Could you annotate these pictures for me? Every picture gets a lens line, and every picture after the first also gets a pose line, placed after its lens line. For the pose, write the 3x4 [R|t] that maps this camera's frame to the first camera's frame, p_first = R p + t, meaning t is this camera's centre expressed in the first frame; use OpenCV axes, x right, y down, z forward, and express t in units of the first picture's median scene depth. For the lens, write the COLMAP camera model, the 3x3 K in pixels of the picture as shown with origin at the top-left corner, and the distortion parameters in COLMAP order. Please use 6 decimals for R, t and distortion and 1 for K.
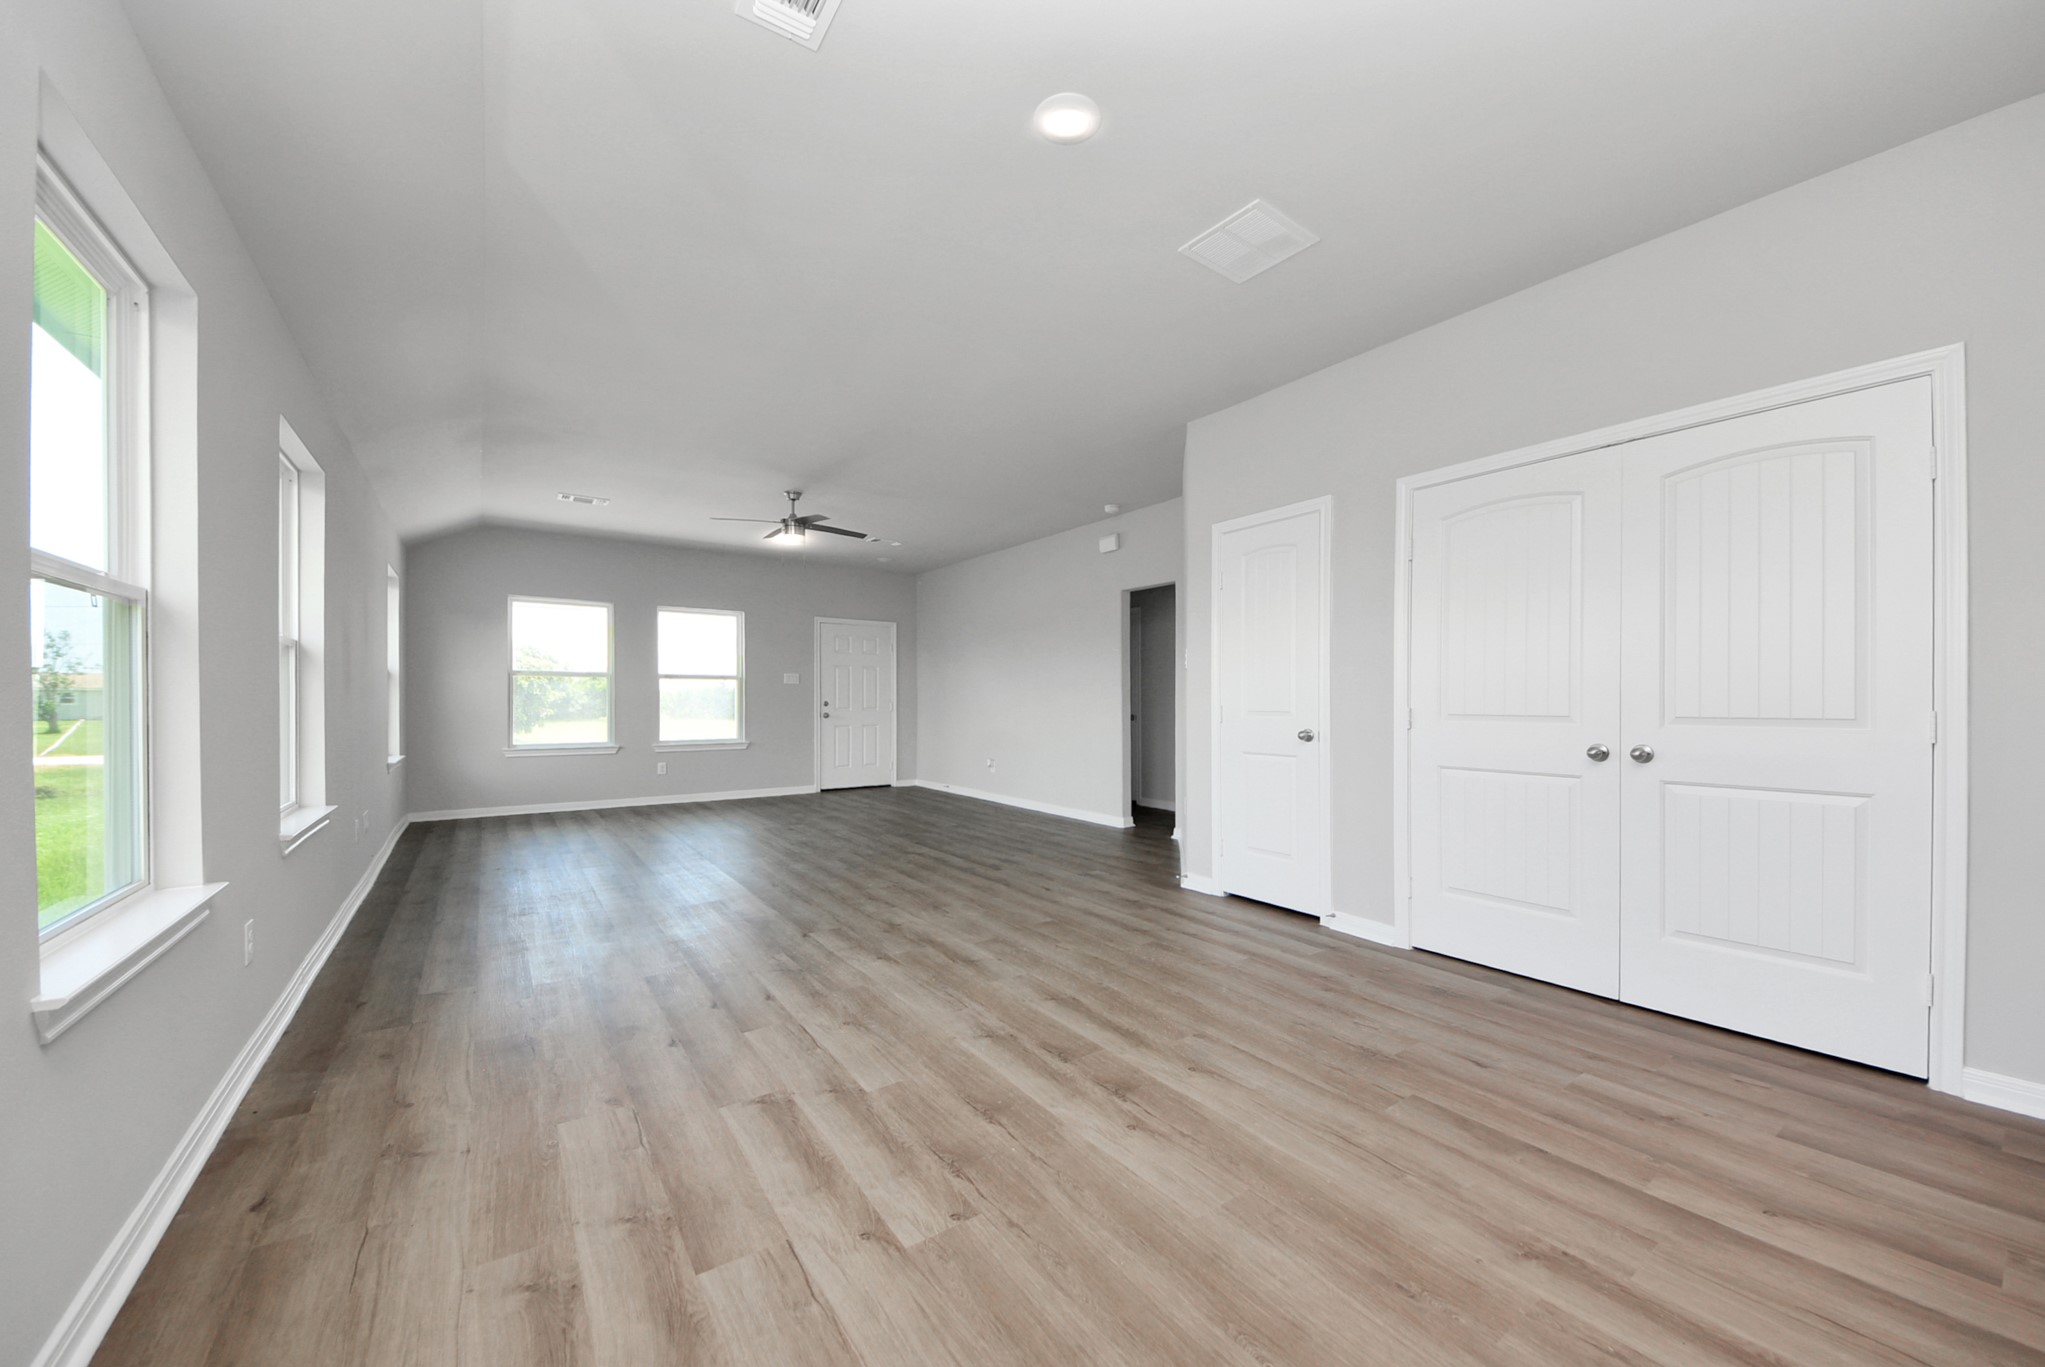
lens RADIAL K [[745.1, 0, 1049.0], [0, 745.1, 698.8], [0, 0, 1]] dist [0.047889, -0.026719]
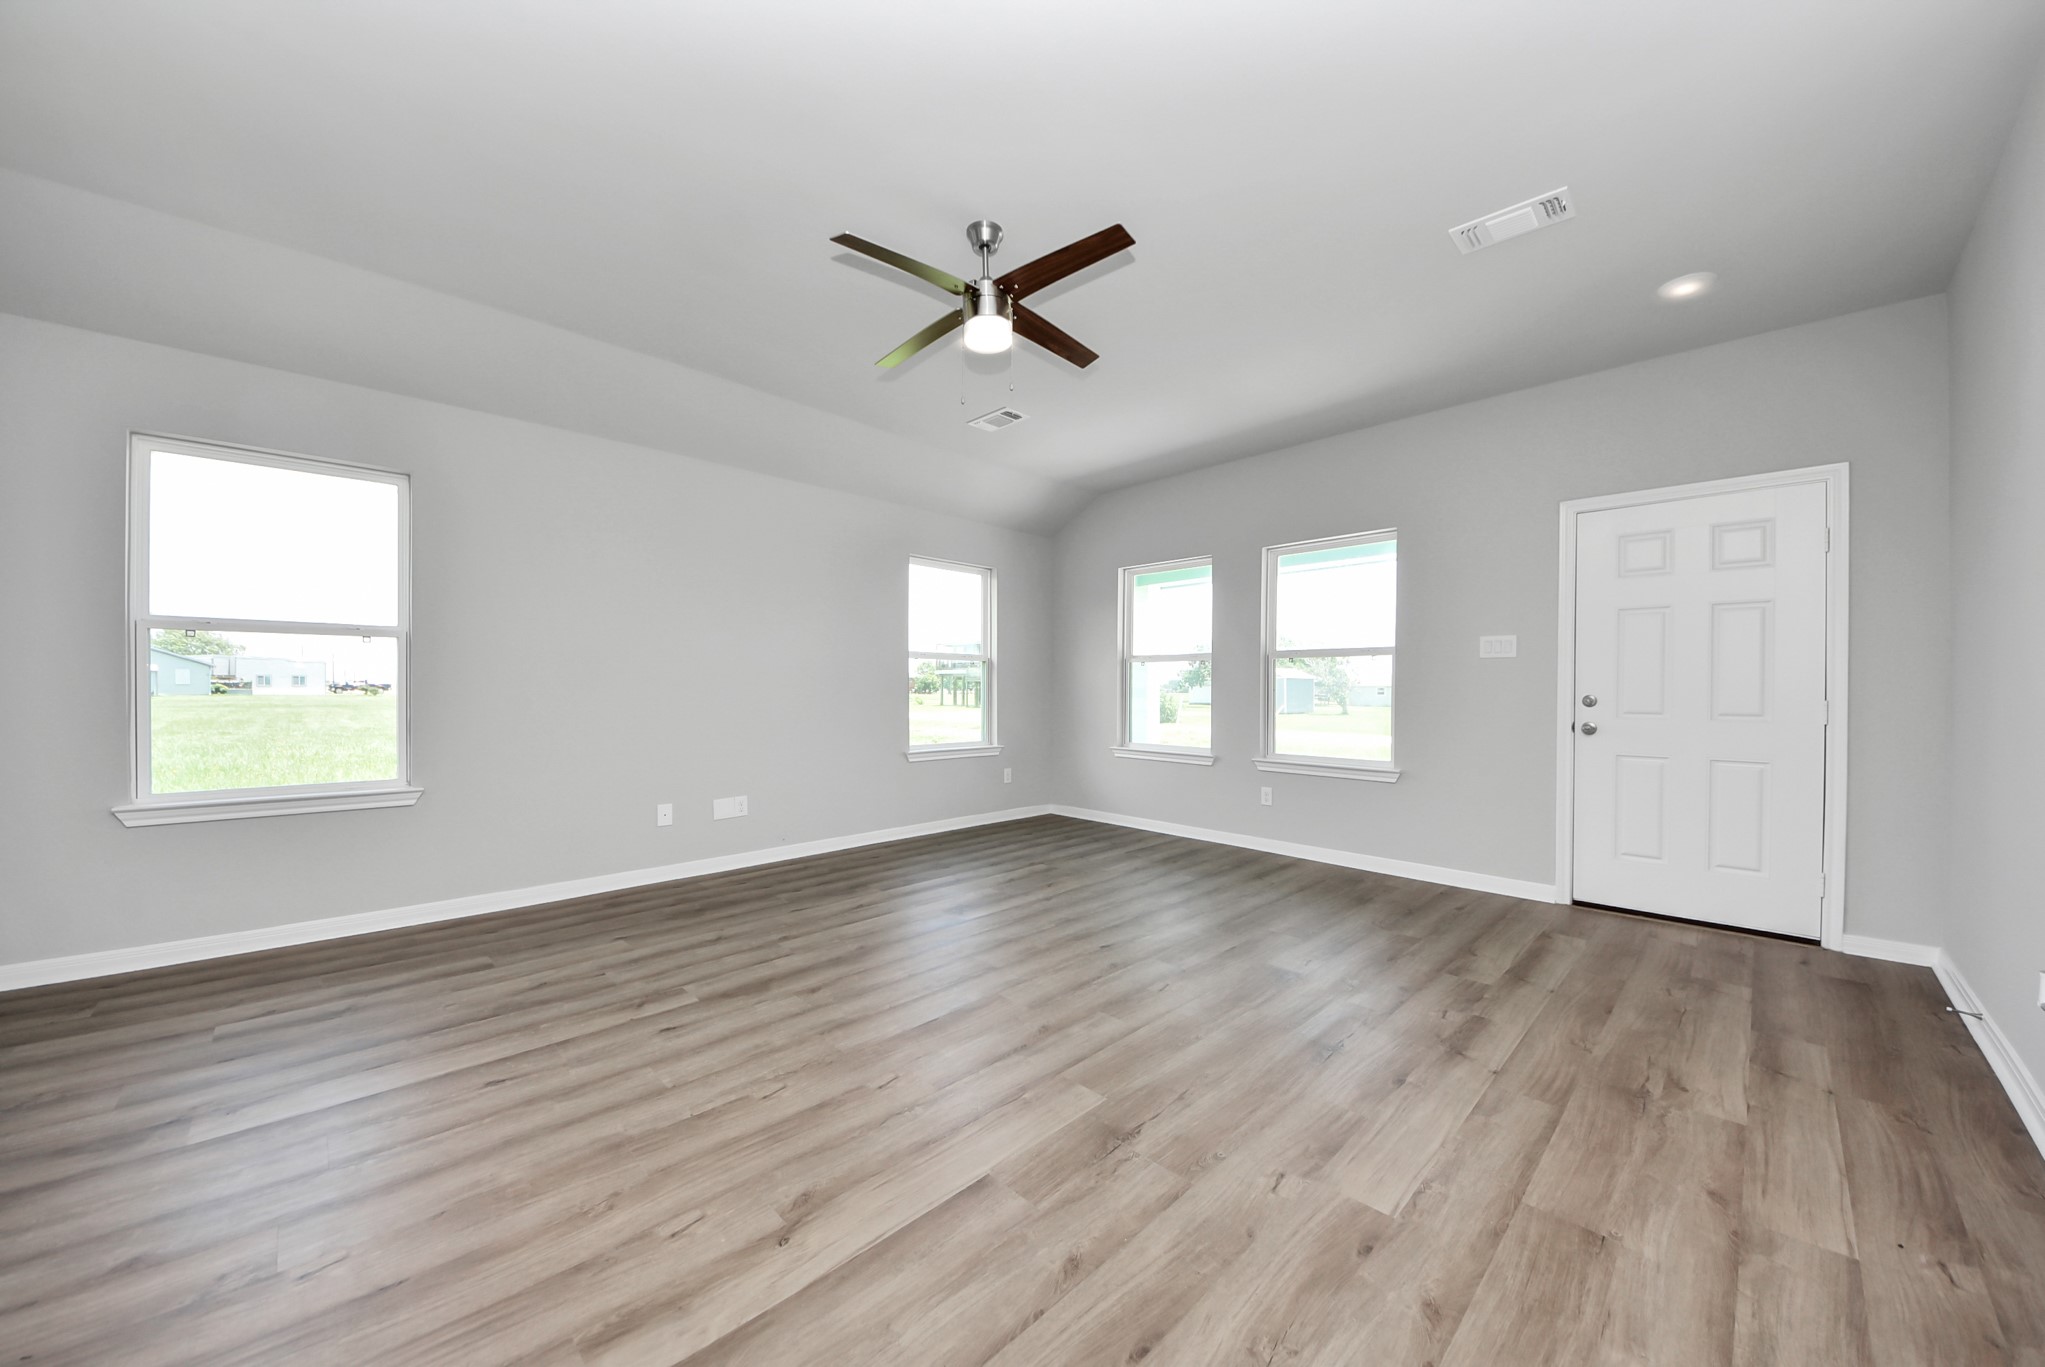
lens RADIAL K [[734.1, 0, 1036.6], [0, 734.1, 689.1], [0, 0, 1]] dist [0.007745, -0.007800]
pose [[0.140439, 0.005106, -0.990076, 0.168912], [-0.003734, 0.999982, 0.004627, -0.003426], [0.990082, 0.003047, 0.140456, 1.573927]]
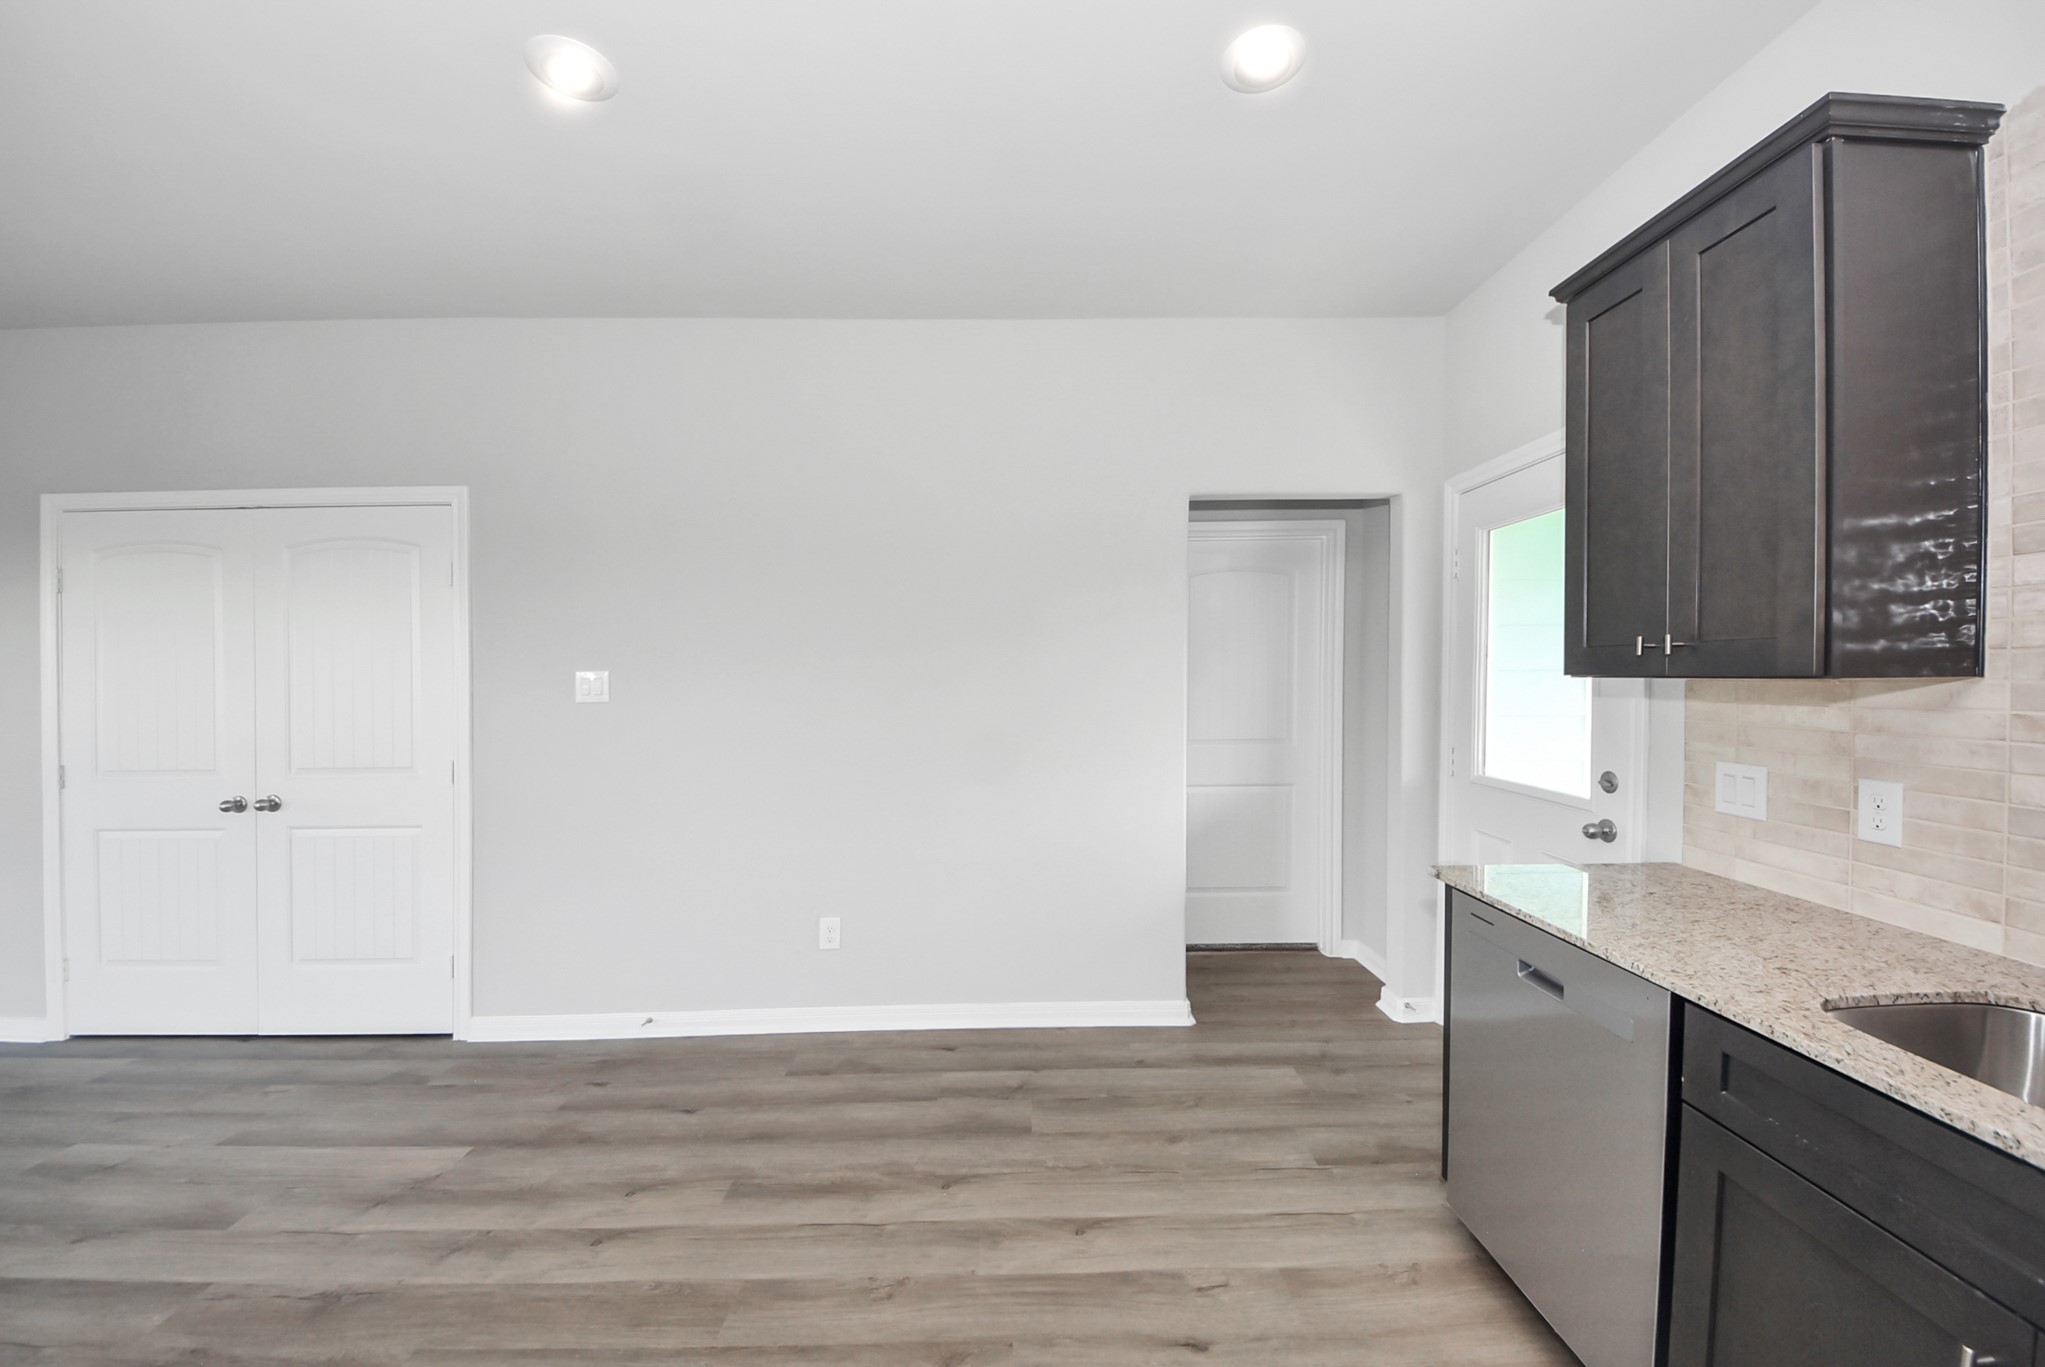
lens RADIAL K [[752.3, 0, 1027.6], [0, 752.3, 685.0], [0, 0, 1]] dist [0.047779, -0.027363]
pose [[0.582439, -0.018856, 0.812655, 0.400796], [0.007485, 0.999813, 0.017834, -0.078233], [-0.812840, -0.004304, 0.582471, -0.376807]]
